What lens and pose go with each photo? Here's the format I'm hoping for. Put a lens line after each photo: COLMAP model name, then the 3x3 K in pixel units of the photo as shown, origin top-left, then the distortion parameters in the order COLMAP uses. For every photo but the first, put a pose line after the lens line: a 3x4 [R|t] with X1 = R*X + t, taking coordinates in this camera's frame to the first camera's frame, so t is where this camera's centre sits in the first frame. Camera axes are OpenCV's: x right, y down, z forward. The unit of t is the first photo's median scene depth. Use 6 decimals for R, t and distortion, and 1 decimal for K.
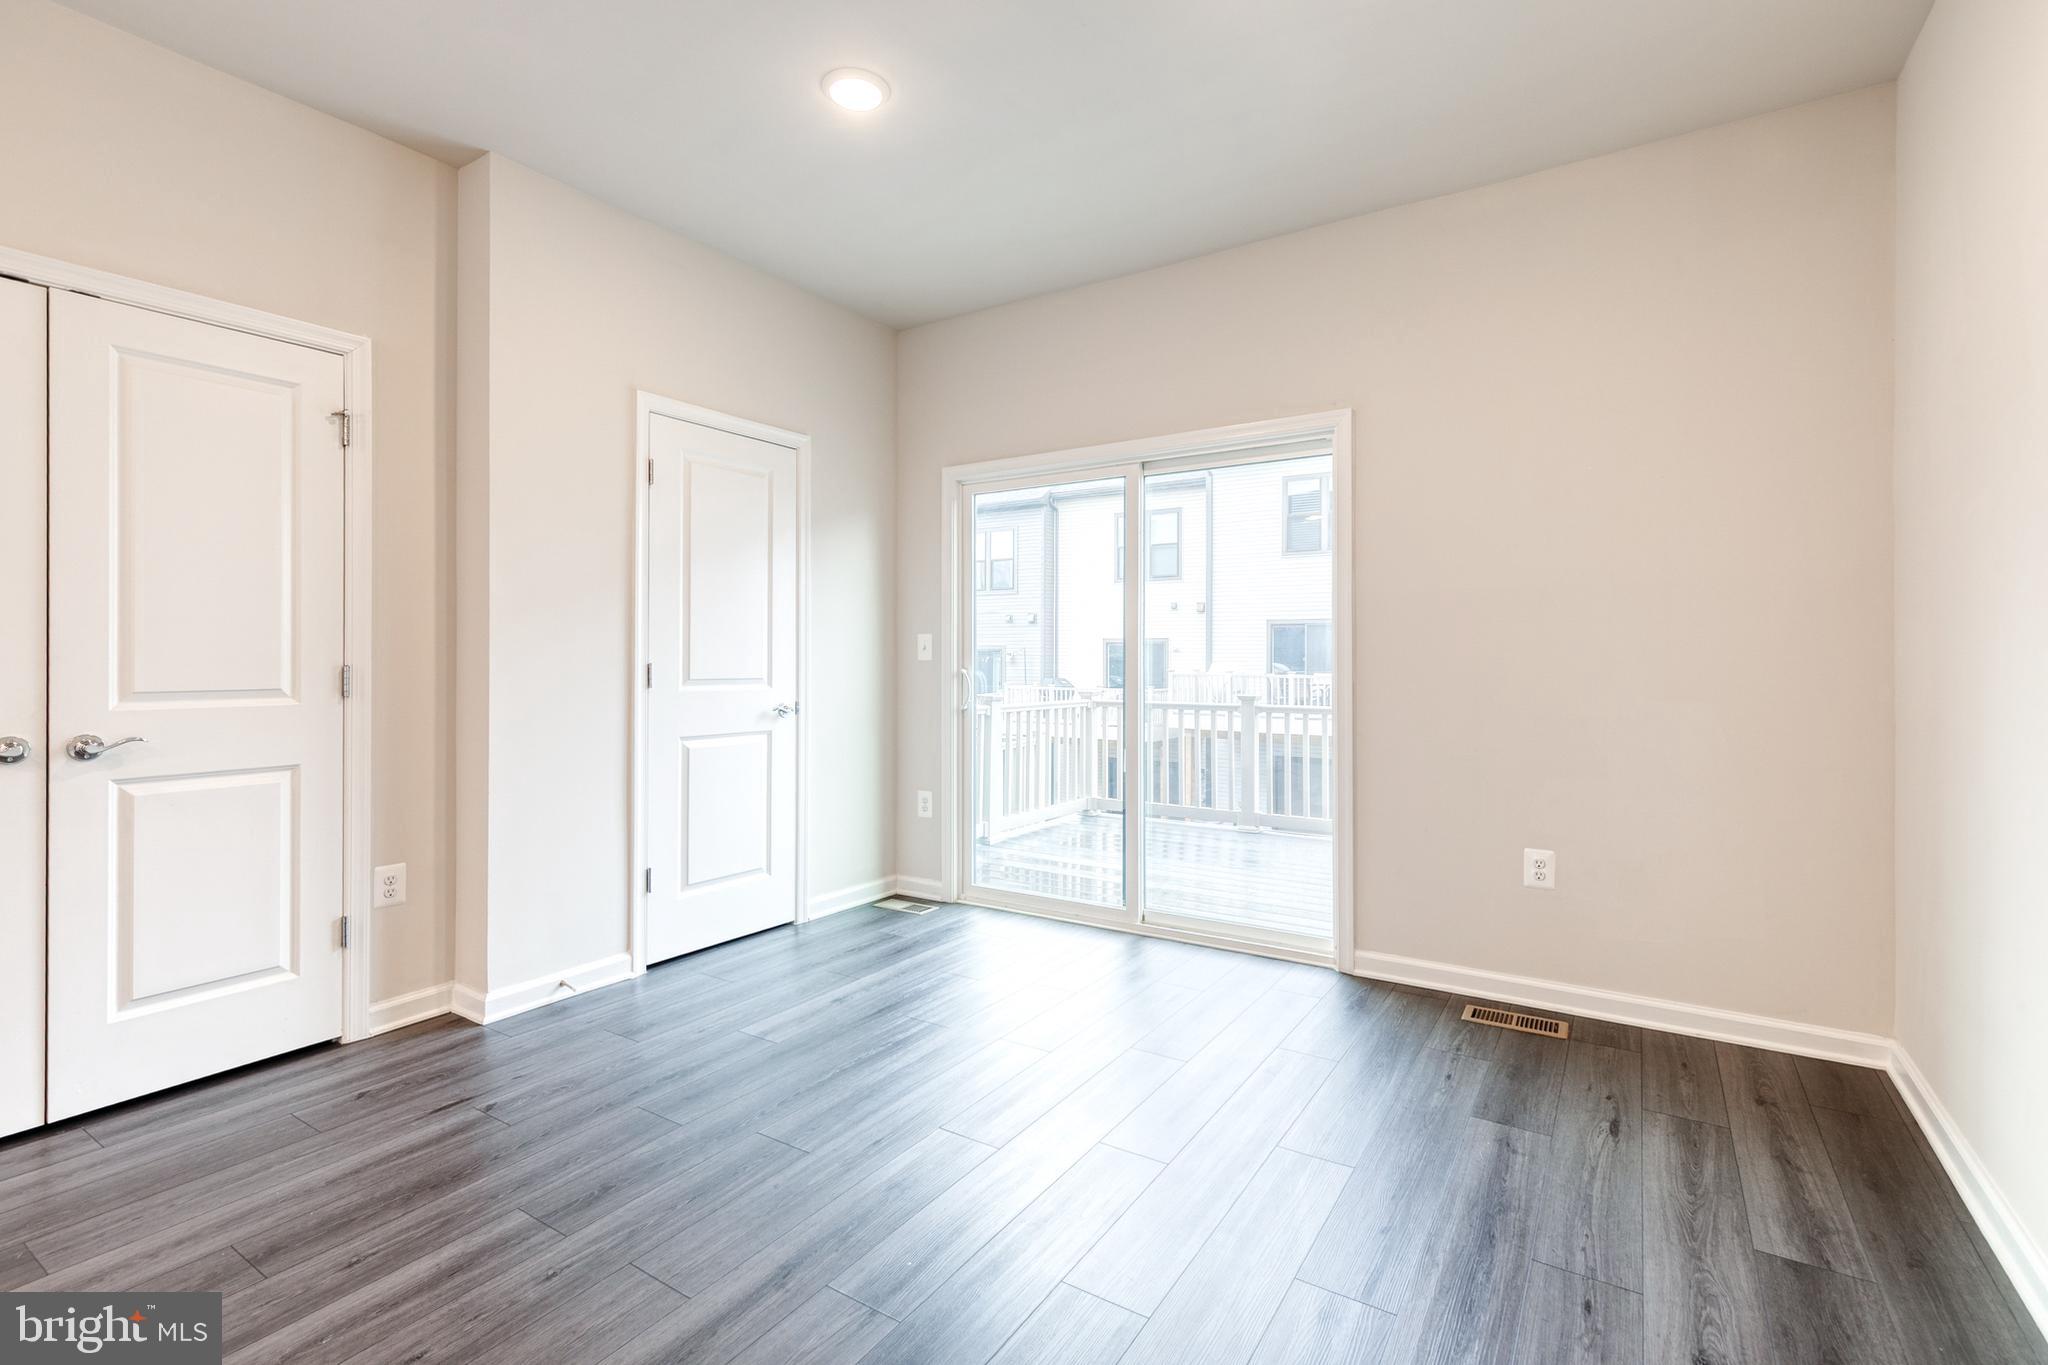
lens RADIAL K [[941.3, 0, 1028.6], [0, 941.3, 664.9], [0, 0, 1]] dist [0.000142, -0.000111]
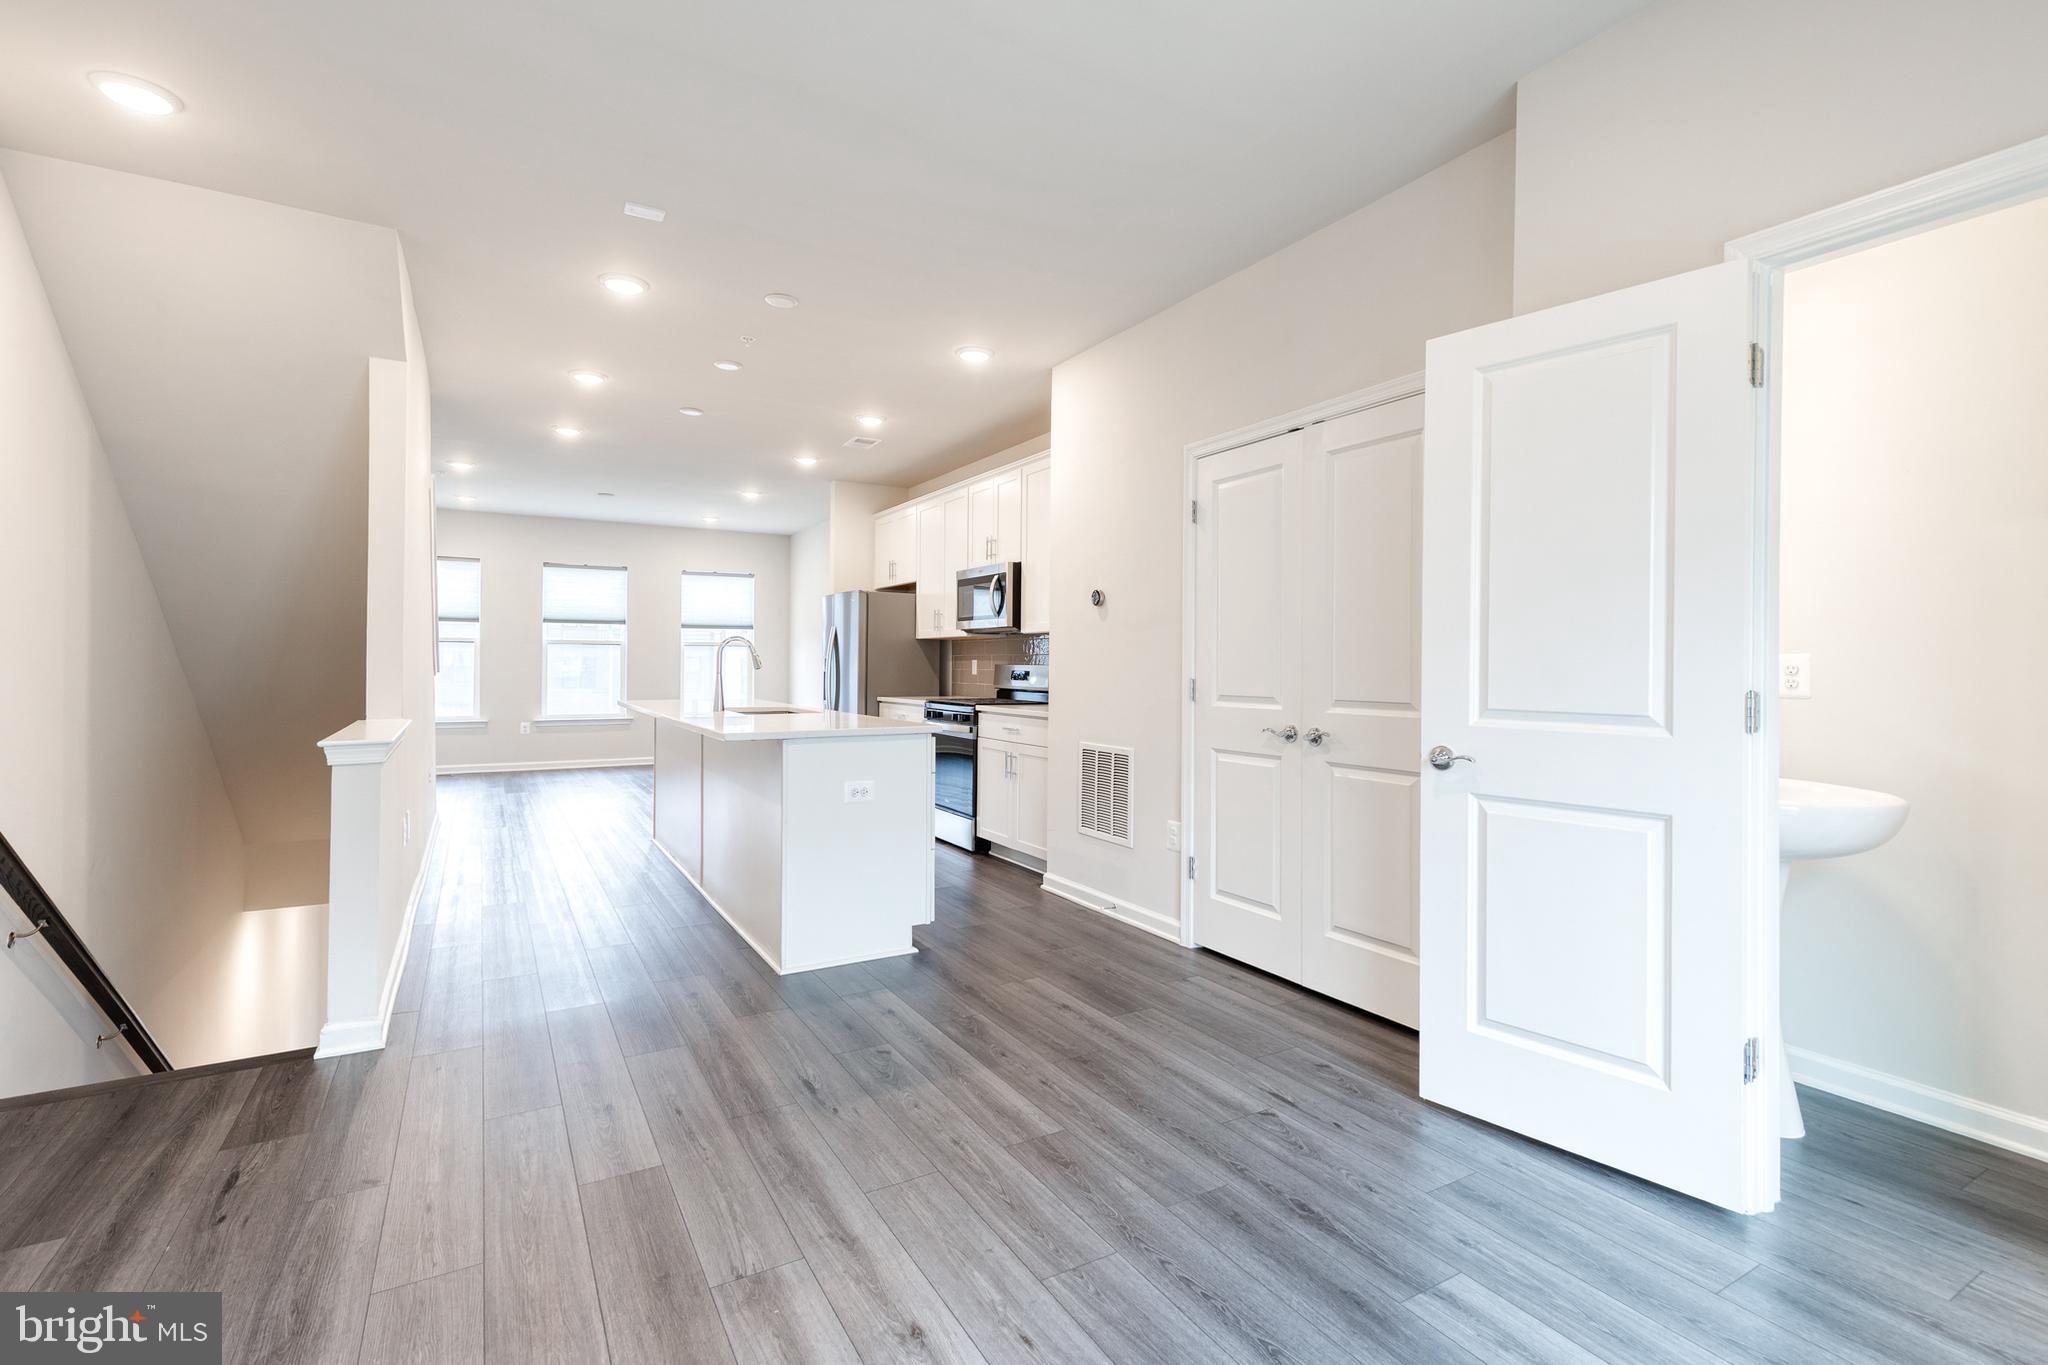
lens RADIAL K [[872.8, 0, 1031.5], [0, 872.8, 676.2], [0, 0, 1]] dist [-0.000430, -0.000008]
pose [[-0.415756, 0.001226, -0.909475, 0.402714], [-0.018488, 0.999781, 0.009800, -0.019152], [0.909288, 0.020889, -0.415642, 1.118418]]
